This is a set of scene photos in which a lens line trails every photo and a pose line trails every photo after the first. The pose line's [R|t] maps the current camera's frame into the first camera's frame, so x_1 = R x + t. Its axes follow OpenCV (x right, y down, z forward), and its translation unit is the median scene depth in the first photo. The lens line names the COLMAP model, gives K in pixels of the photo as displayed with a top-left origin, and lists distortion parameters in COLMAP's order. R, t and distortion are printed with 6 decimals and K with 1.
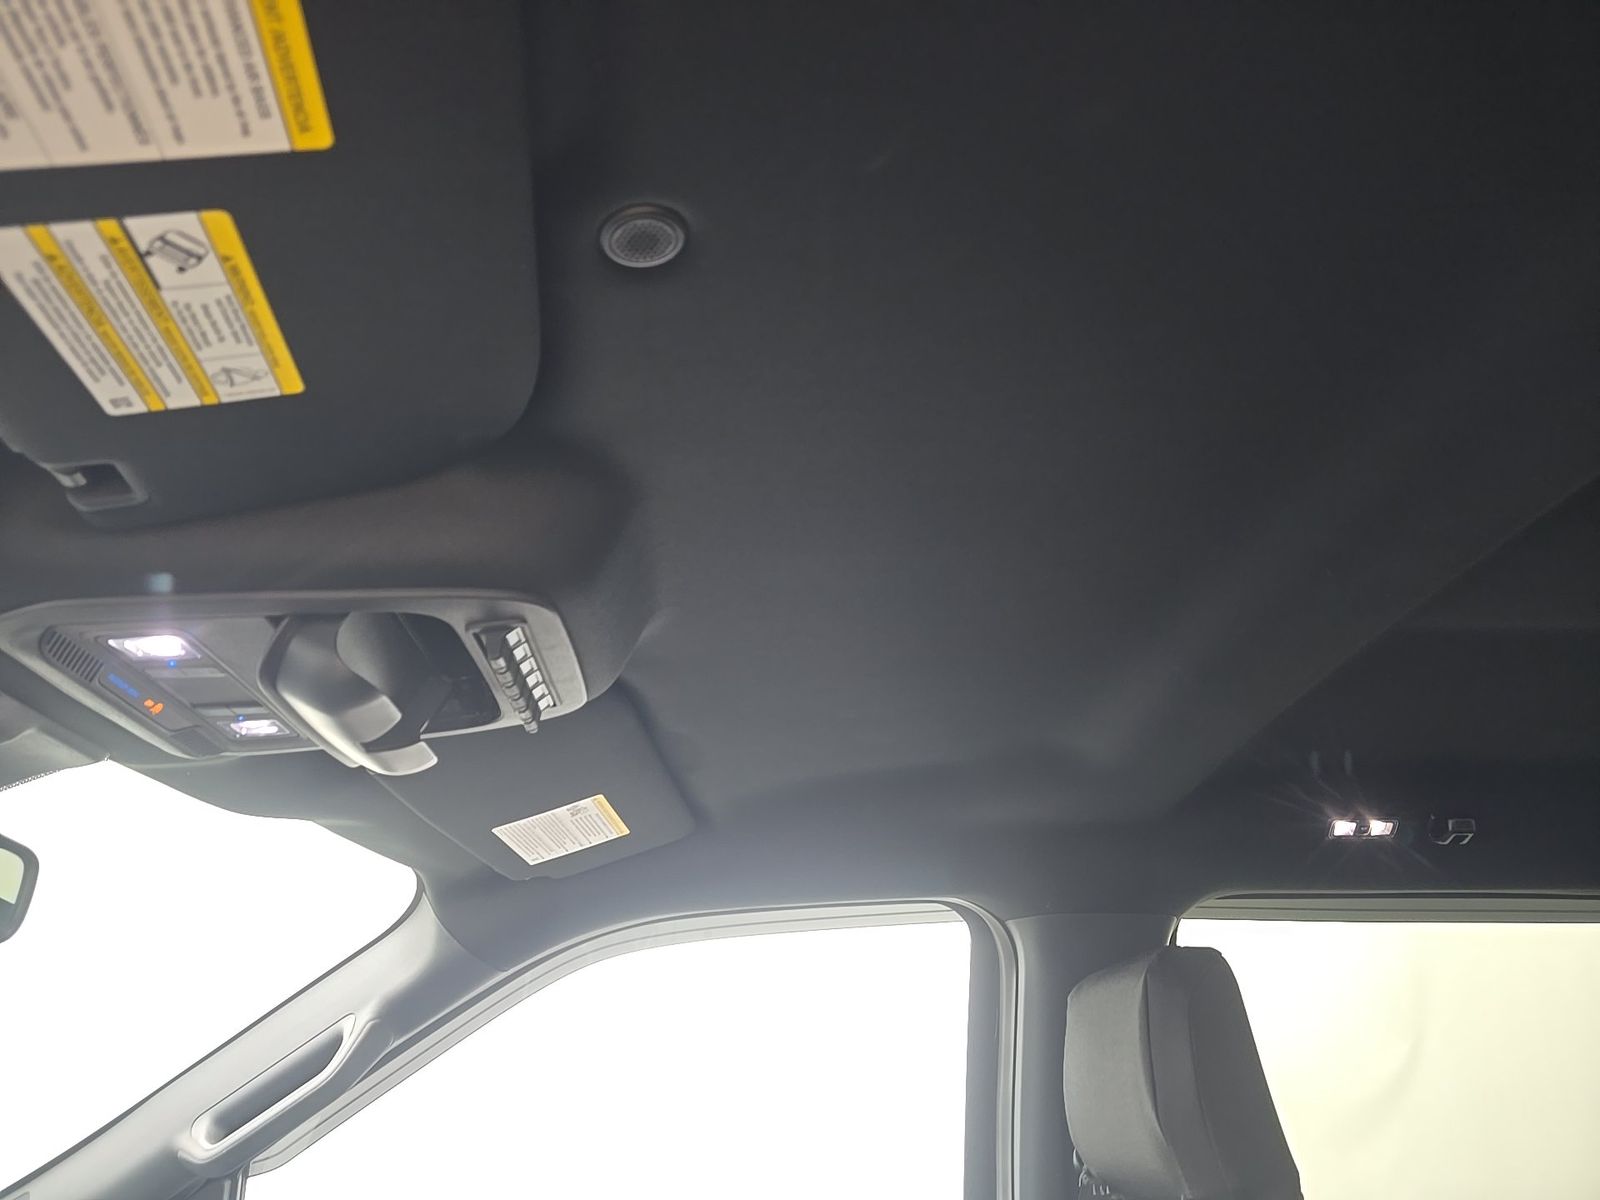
lens RADIAL K [[1091.8, 0, 800.0], [0, 1091.8, 600.0], [0, 0, 1]] dist [0.067345, -0.067090]
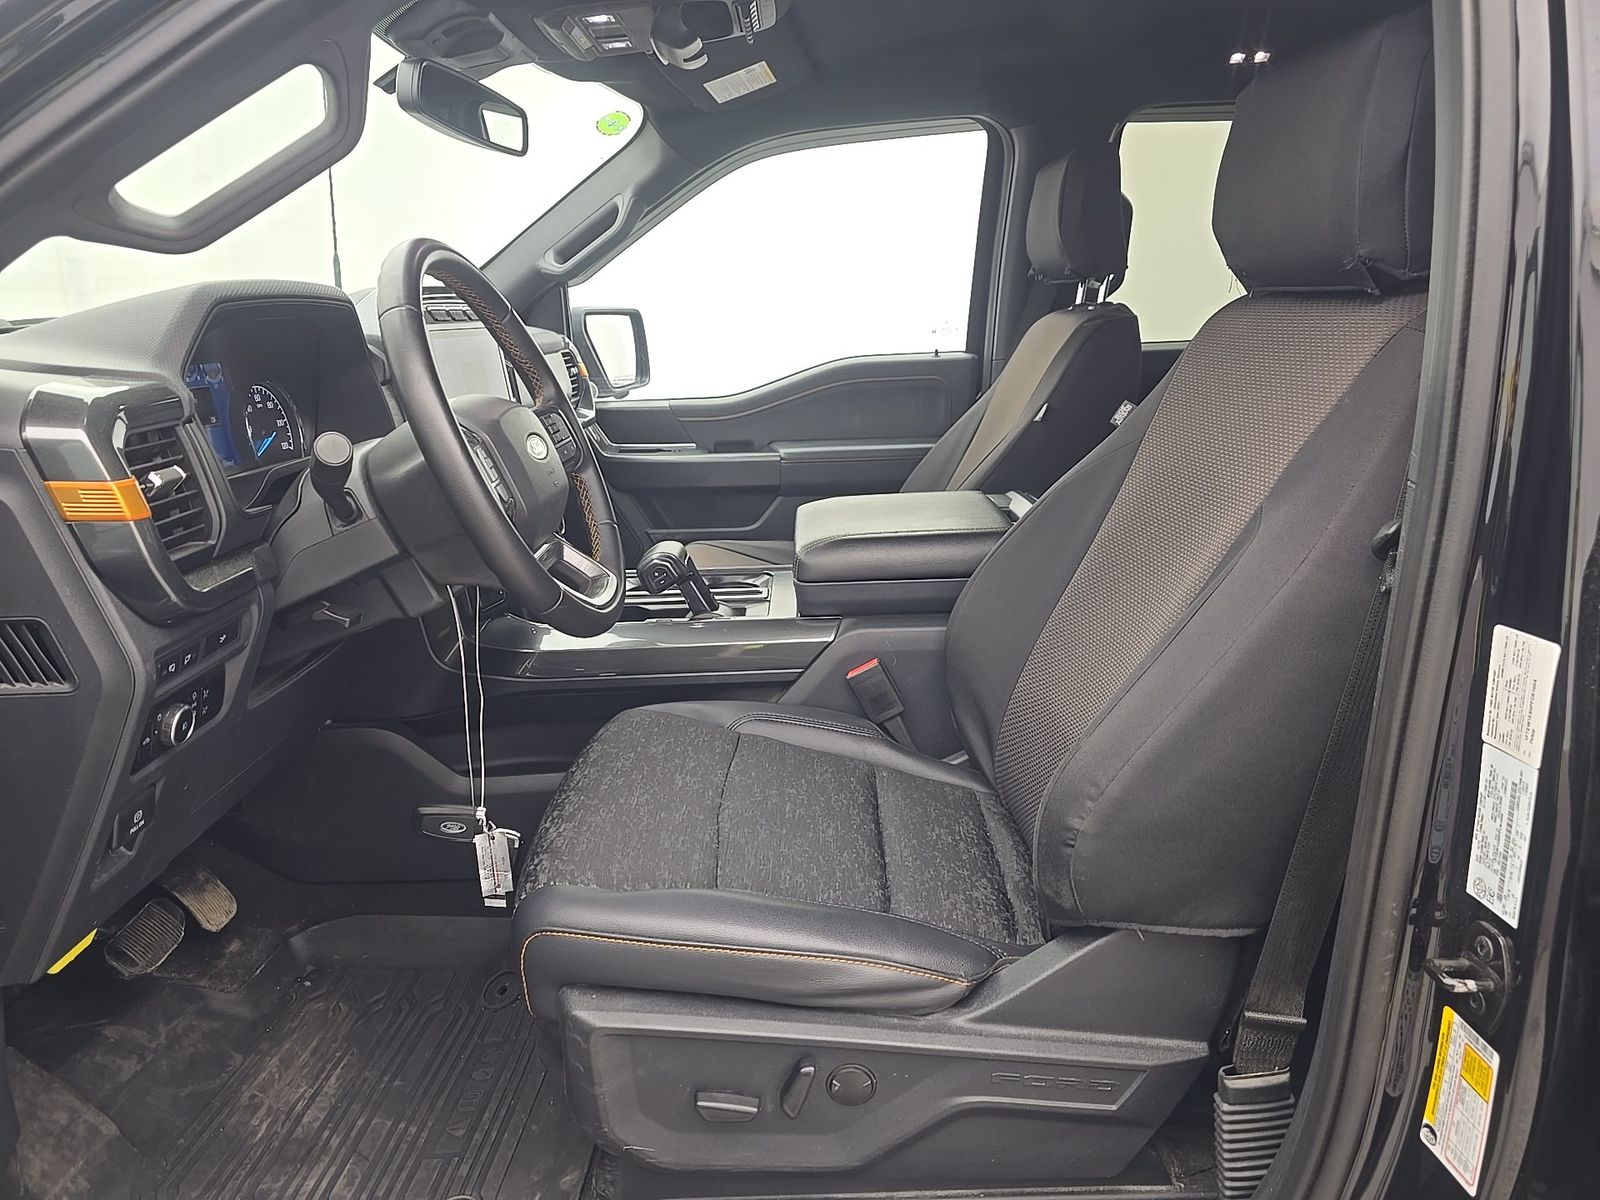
lens RADIAL K [[1091.8, 0, 800.0], [0, 1091.8, 600.0], [0, 0, 1]] dist [0.067345, -0.067090]
pose [[0.998733, 0.000578, -0.050313, -0.033670], [0.032049, 0.763548, 0.644955, -0.247013], [0.038789, -0.645751, 0.762562, -0.721947]]
